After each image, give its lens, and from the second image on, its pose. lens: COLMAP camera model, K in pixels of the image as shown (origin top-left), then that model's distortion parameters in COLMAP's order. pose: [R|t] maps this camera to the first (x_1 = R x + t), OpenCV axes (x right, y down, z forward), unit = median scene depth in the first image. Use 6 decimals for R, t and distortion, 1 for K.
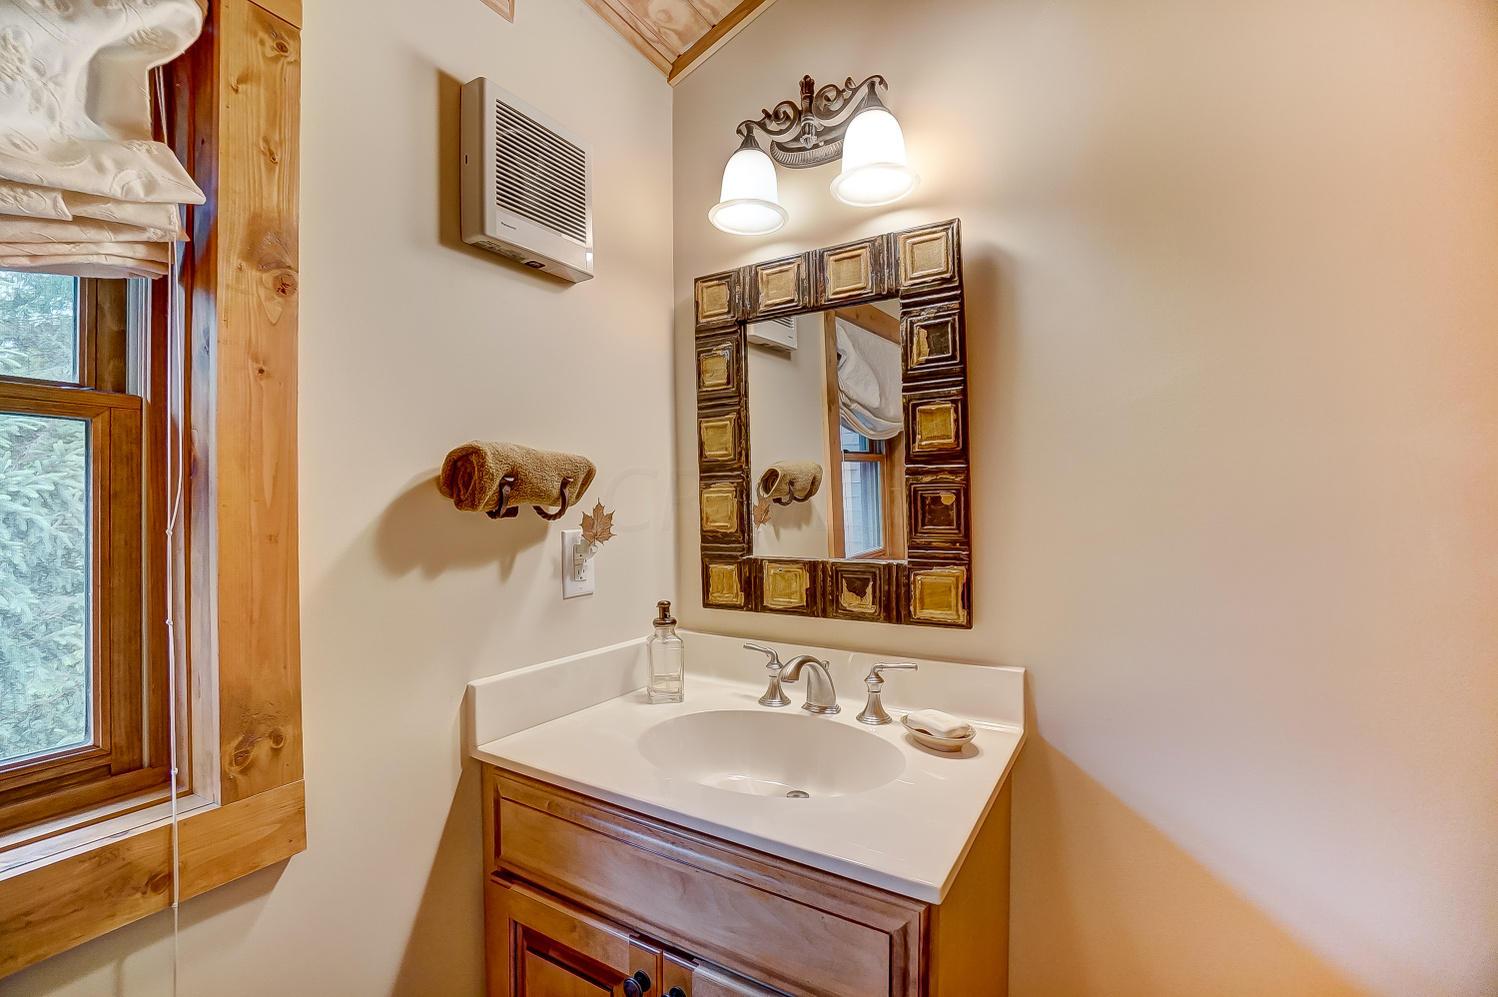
lens RADIAL K [[661.5, 0, 746.1], [0, 661.5, 494.5], [0, 0, 1]] dist [-0.062456, 0.023836]
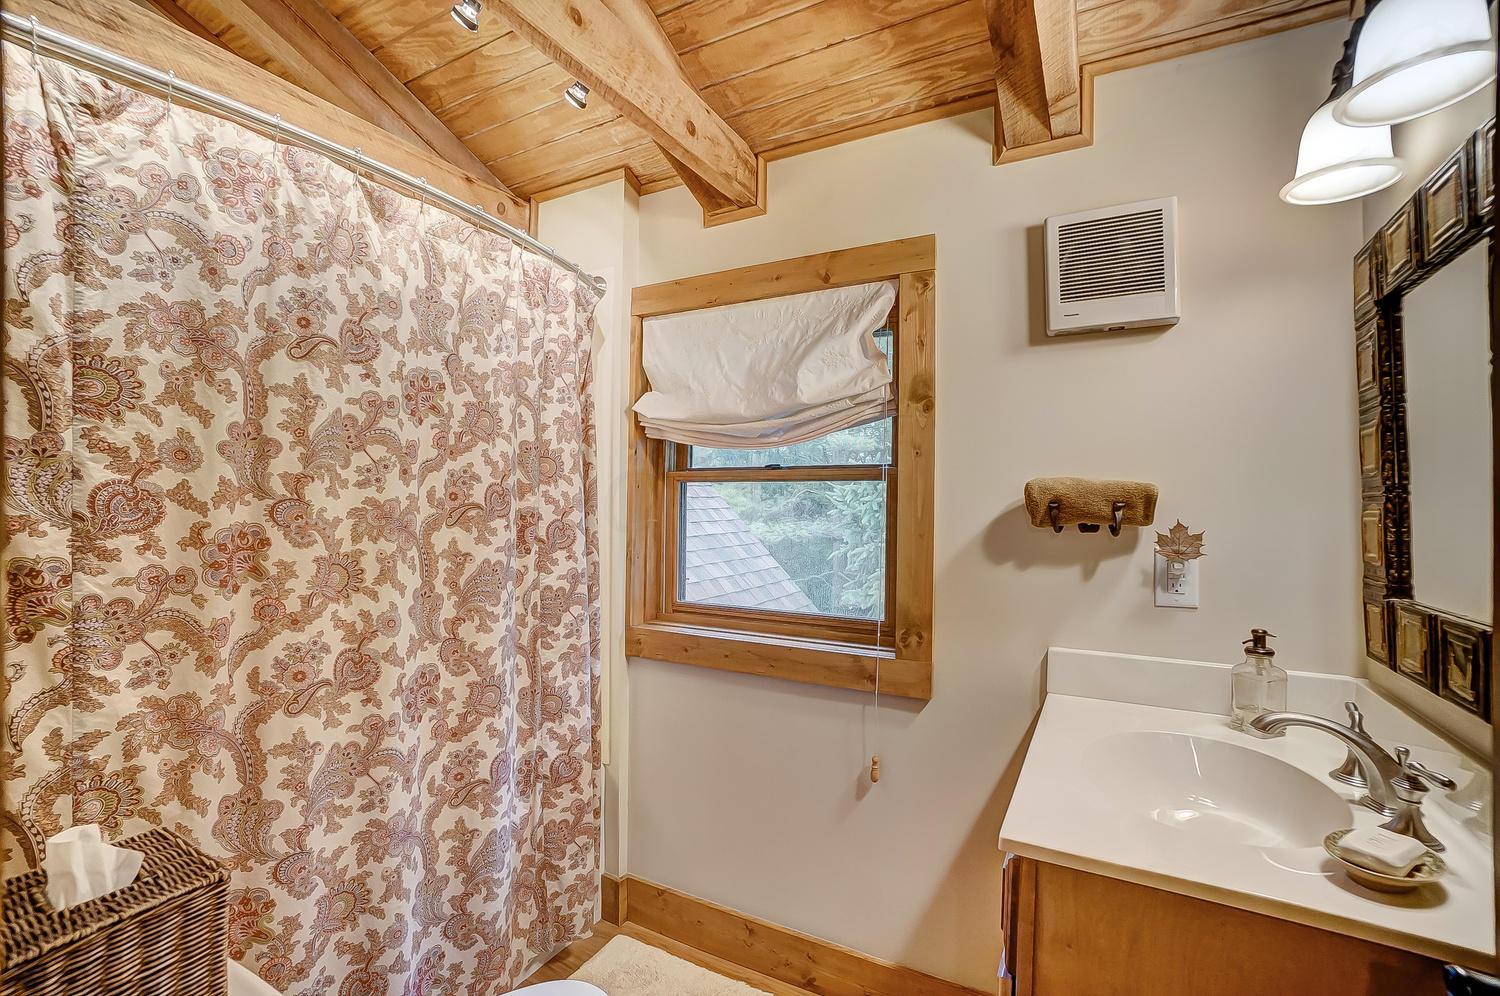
lens RADIAL K [[662.3, 0, 747.1], [0, 662.3, 494.0], [0, 0, 1]] dist [-0.062456, 0.023836]
pose [[0.049697, -0.008163, -0.998731, 0.978154], [0.004471, 0.999958, -0.007950, -0.037848], [0.998754, -0.004071, 0.049732, 0.274813]]
